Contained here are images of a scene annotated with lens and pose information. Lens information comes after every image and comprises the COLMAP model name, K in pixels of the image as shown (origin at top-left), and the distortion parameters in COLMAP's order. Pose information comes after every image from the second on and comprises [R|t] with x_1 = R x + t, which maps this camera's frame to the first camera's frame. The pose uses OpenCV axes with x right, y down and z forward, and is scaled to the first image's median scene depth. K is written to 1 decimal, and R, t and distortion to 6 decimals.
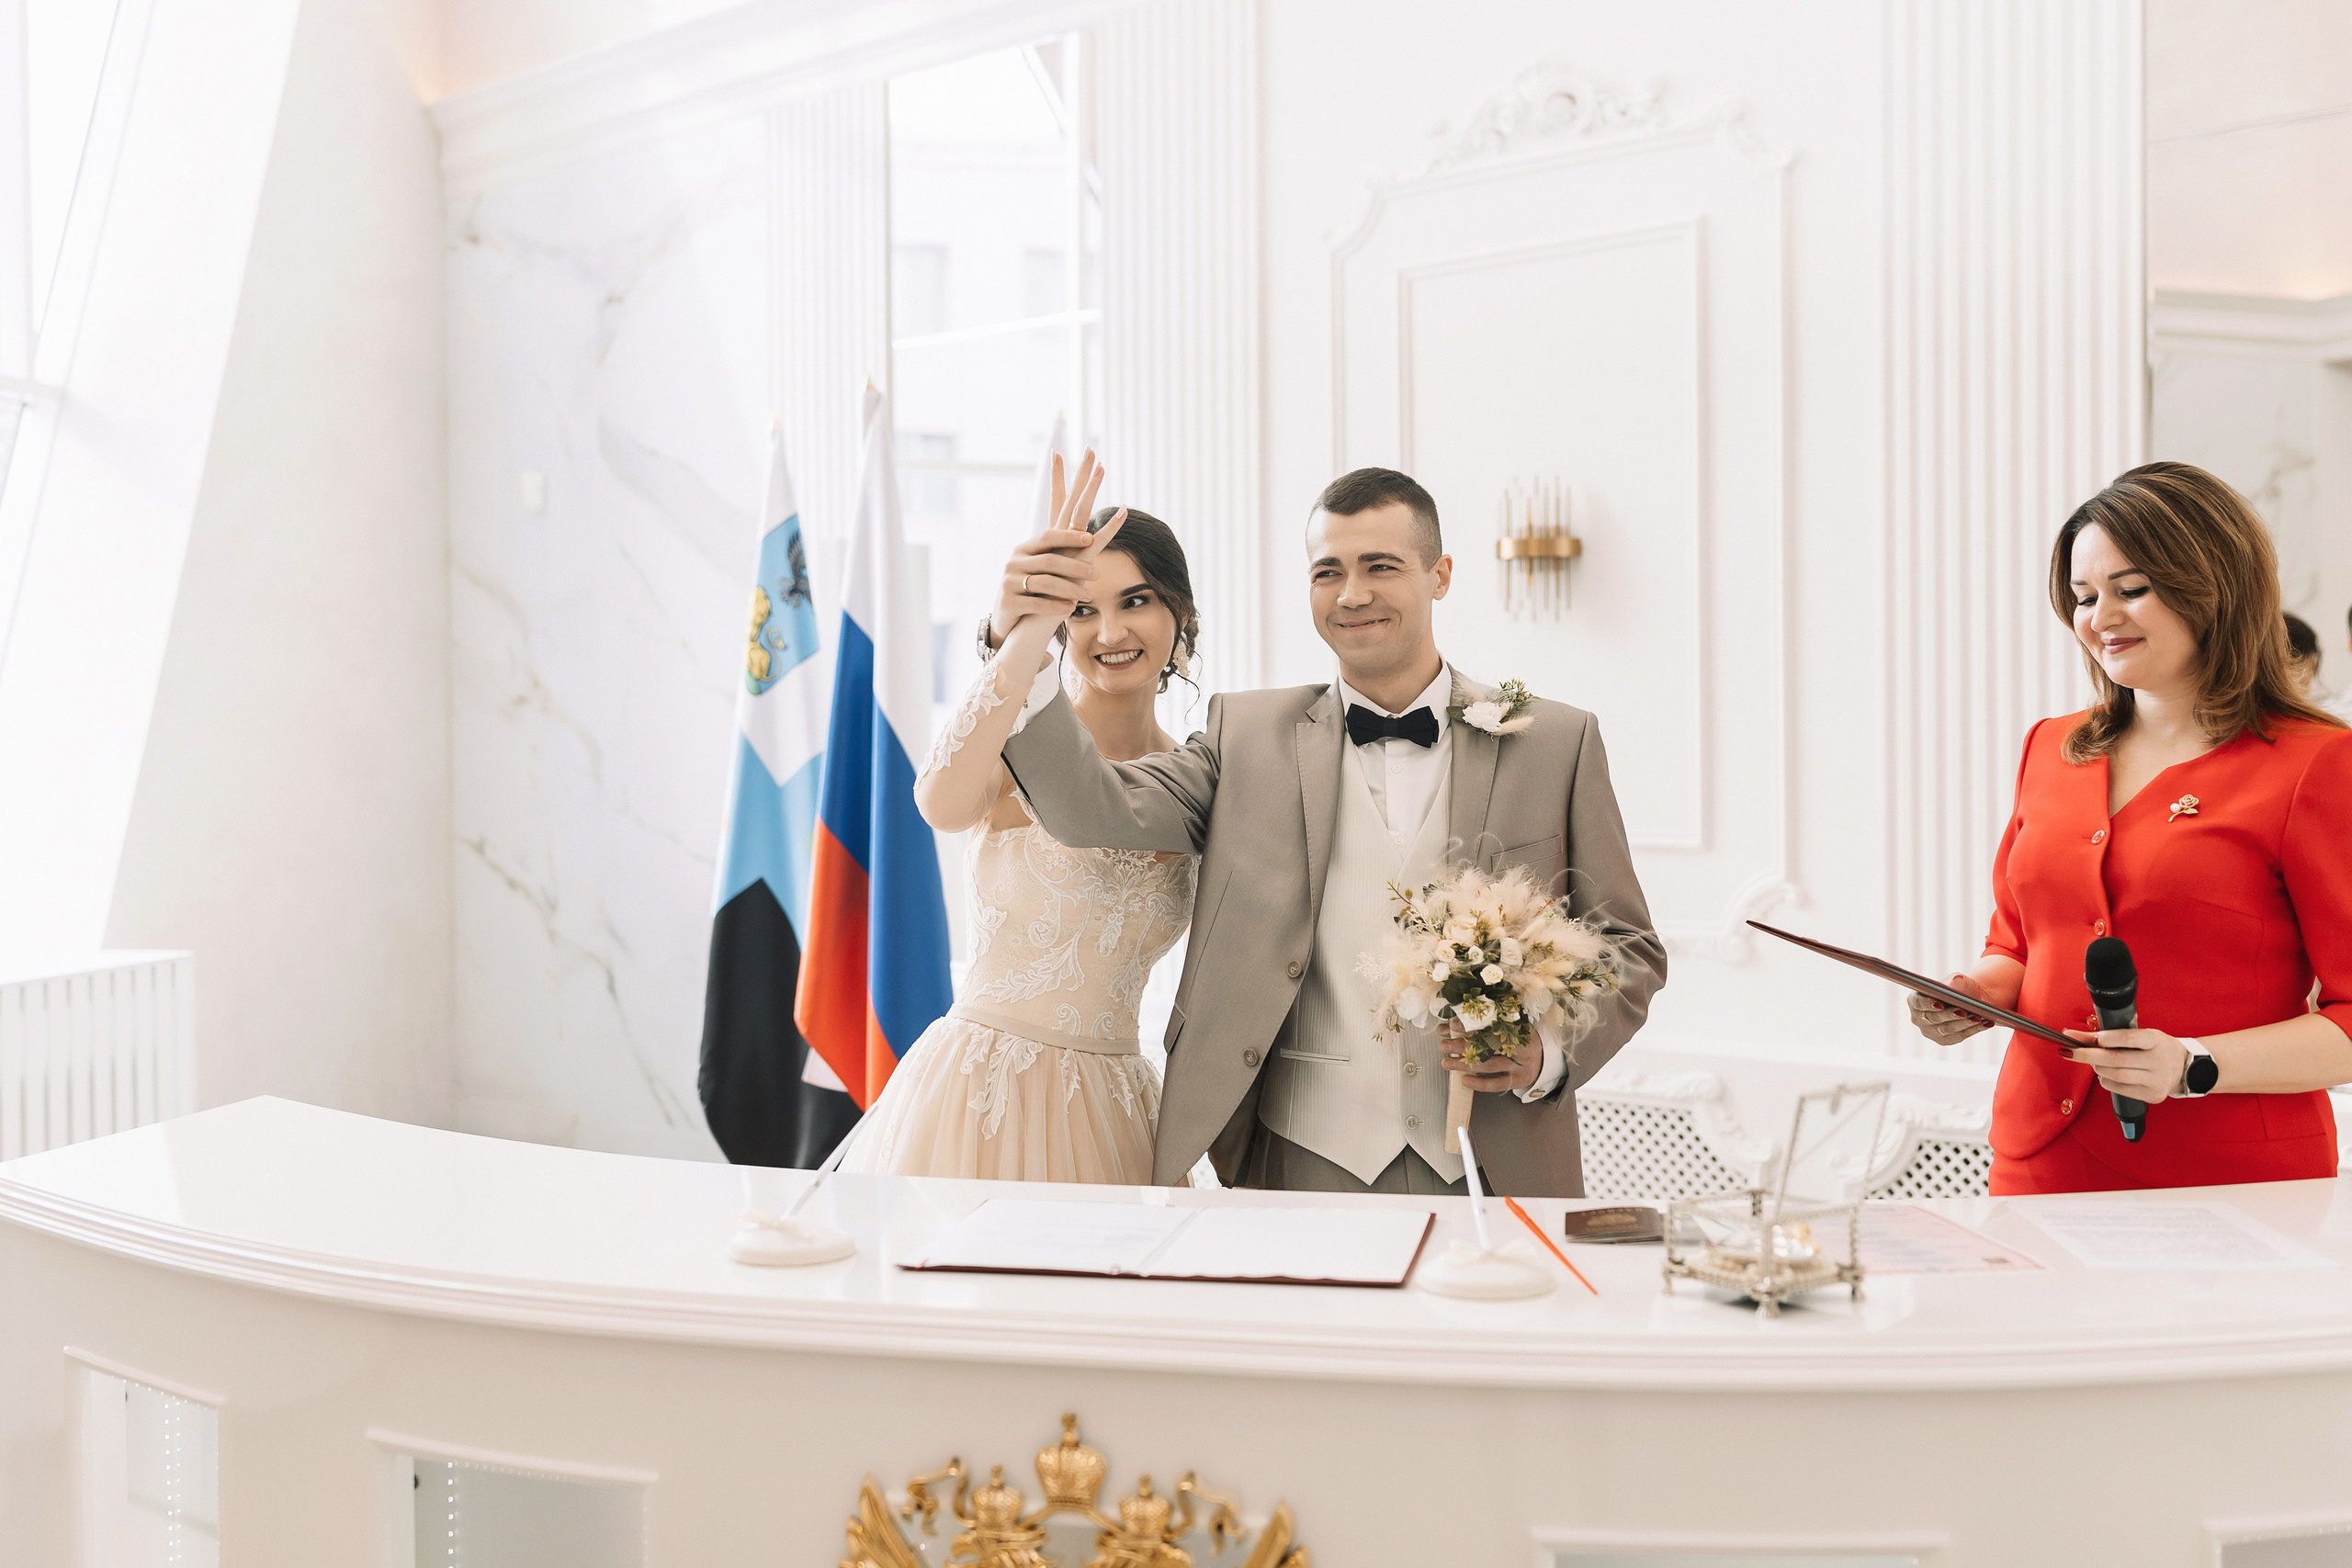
lens RADIAL K [[2514.0, 0, 1098.2], [0, 2514.0, 773.7], [0, 0, 1]] dist [-0.018291, 0.000000]
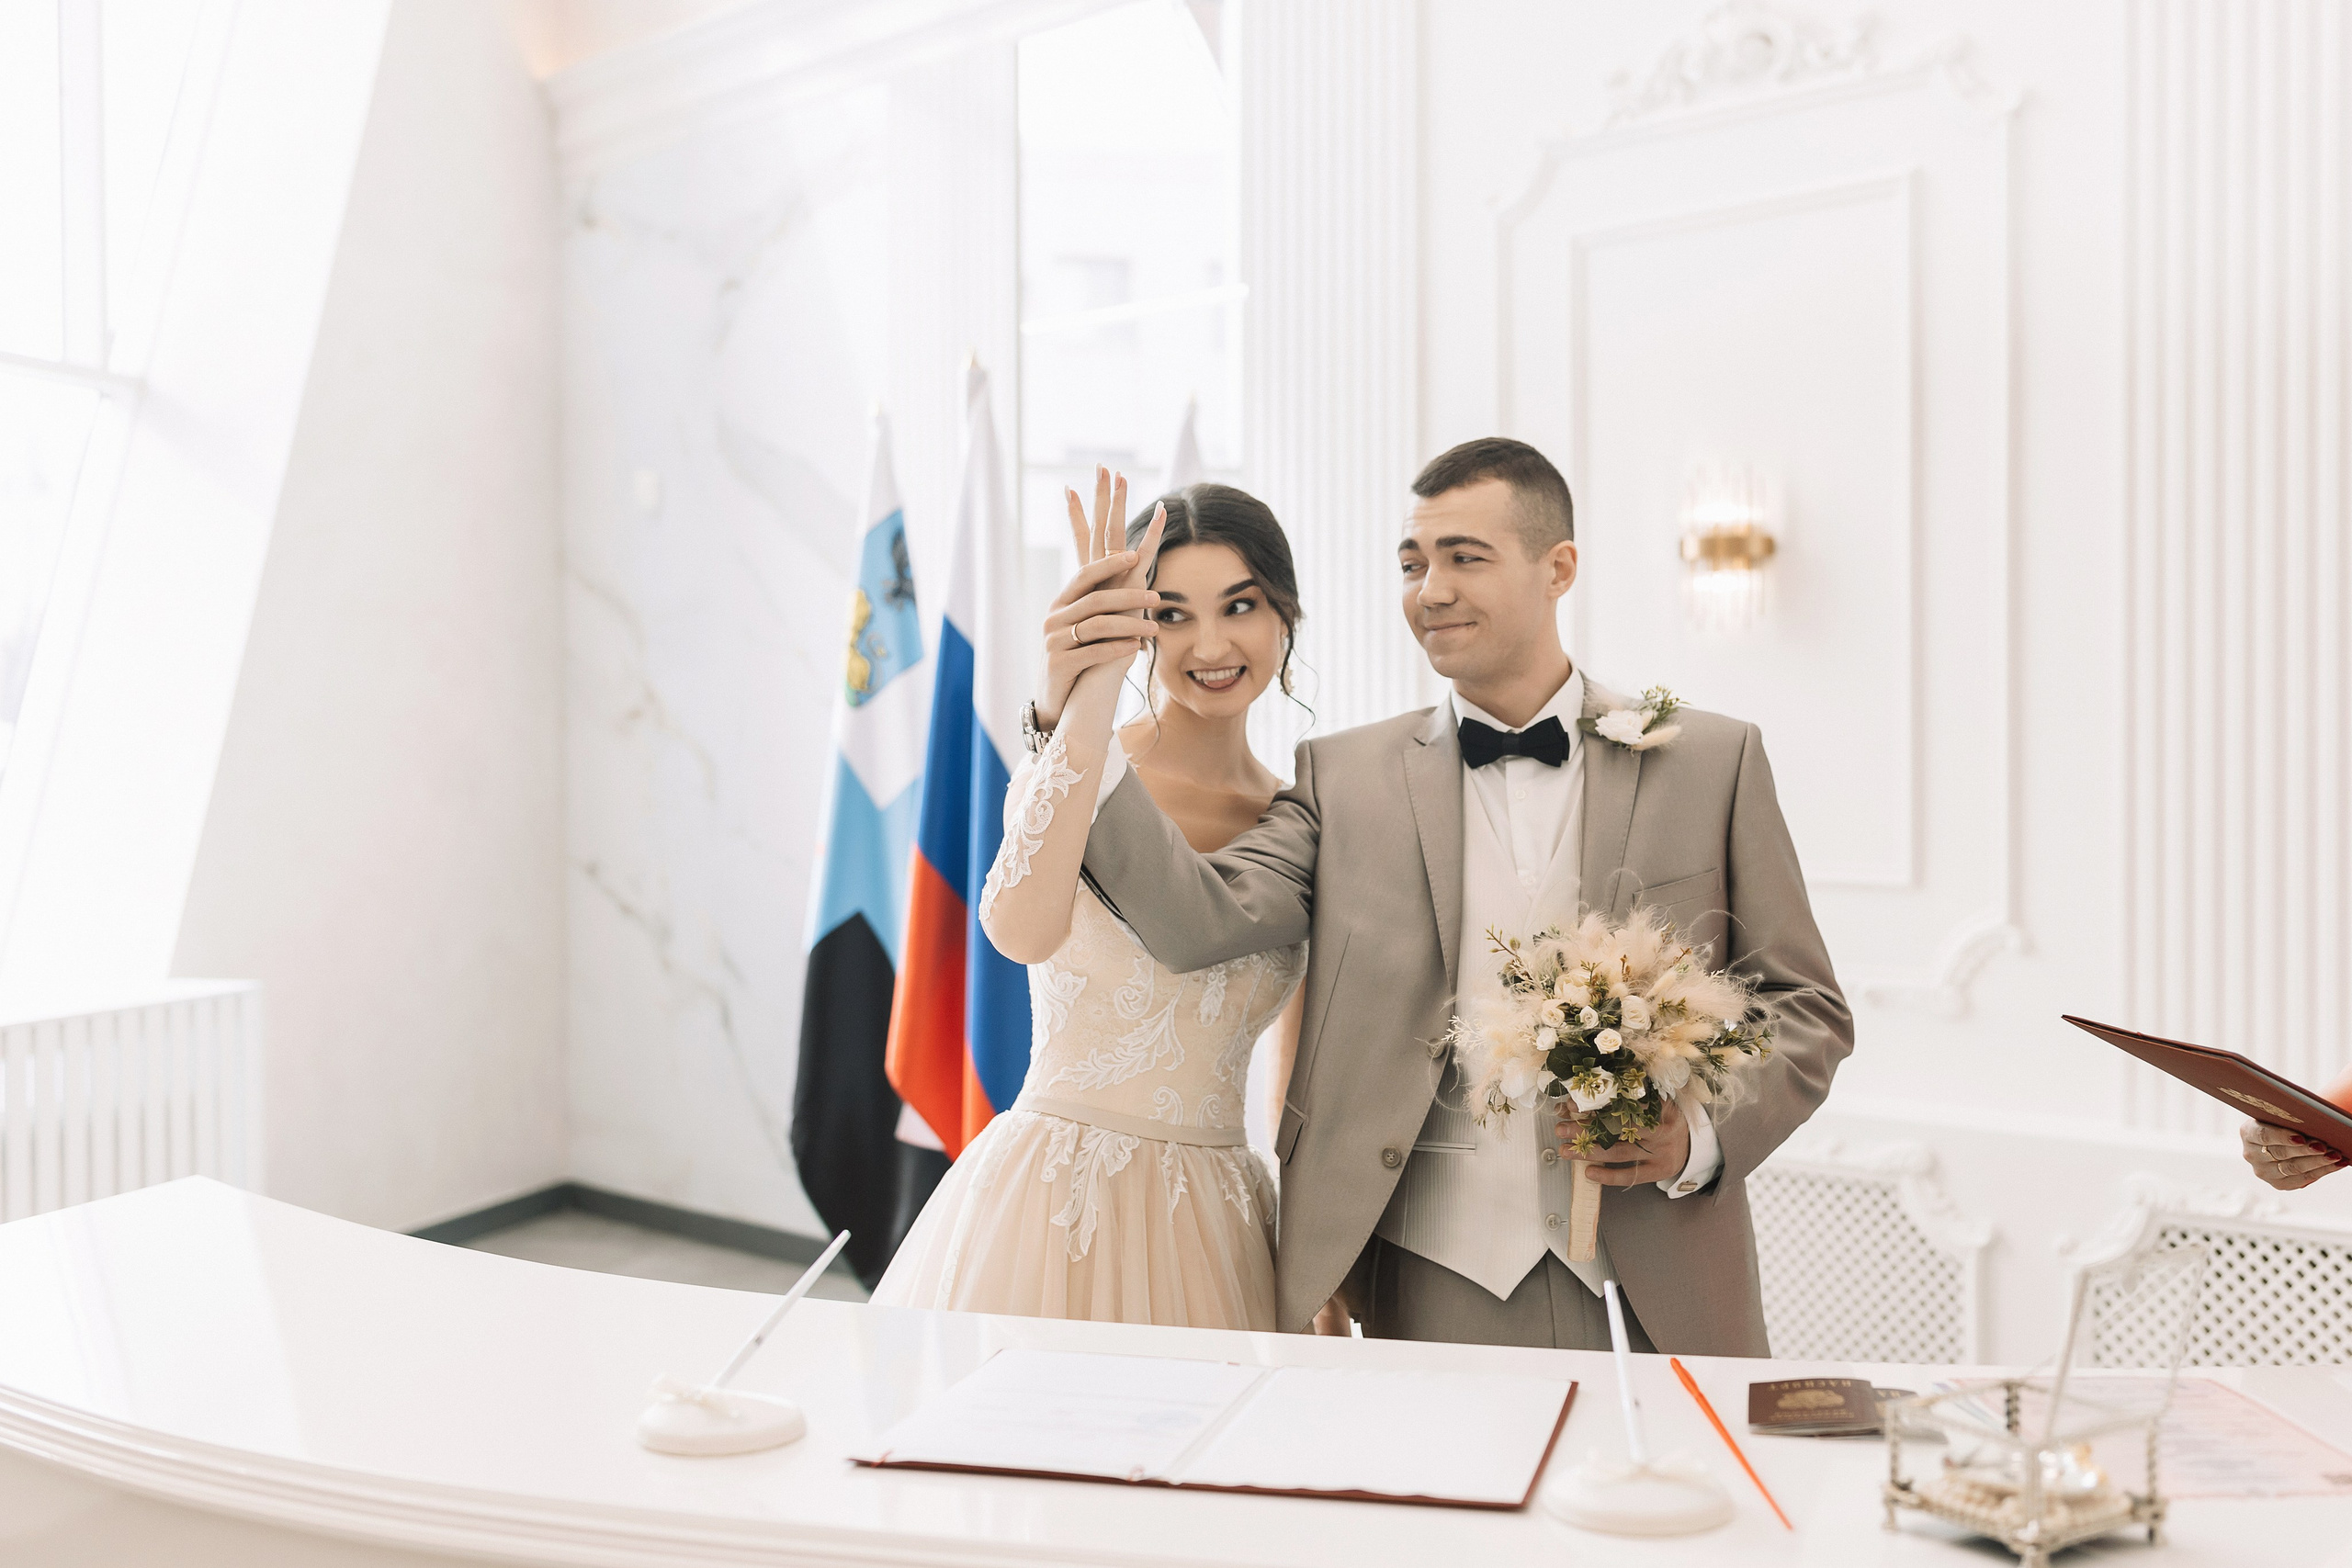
lens RADIAL K [[2514.0, 0, 1172.0], [0, 2514.0, 787.4], [0, 0, 1]] dist [-0.018291, 0.000000]
pose [[0.998637, 0.006448, -0.051795, 0.025697], [-0.006601, 0.999974, -0.002787, -0.000976], [0.051776, 0.003125, 0.998654, 0.102901]]
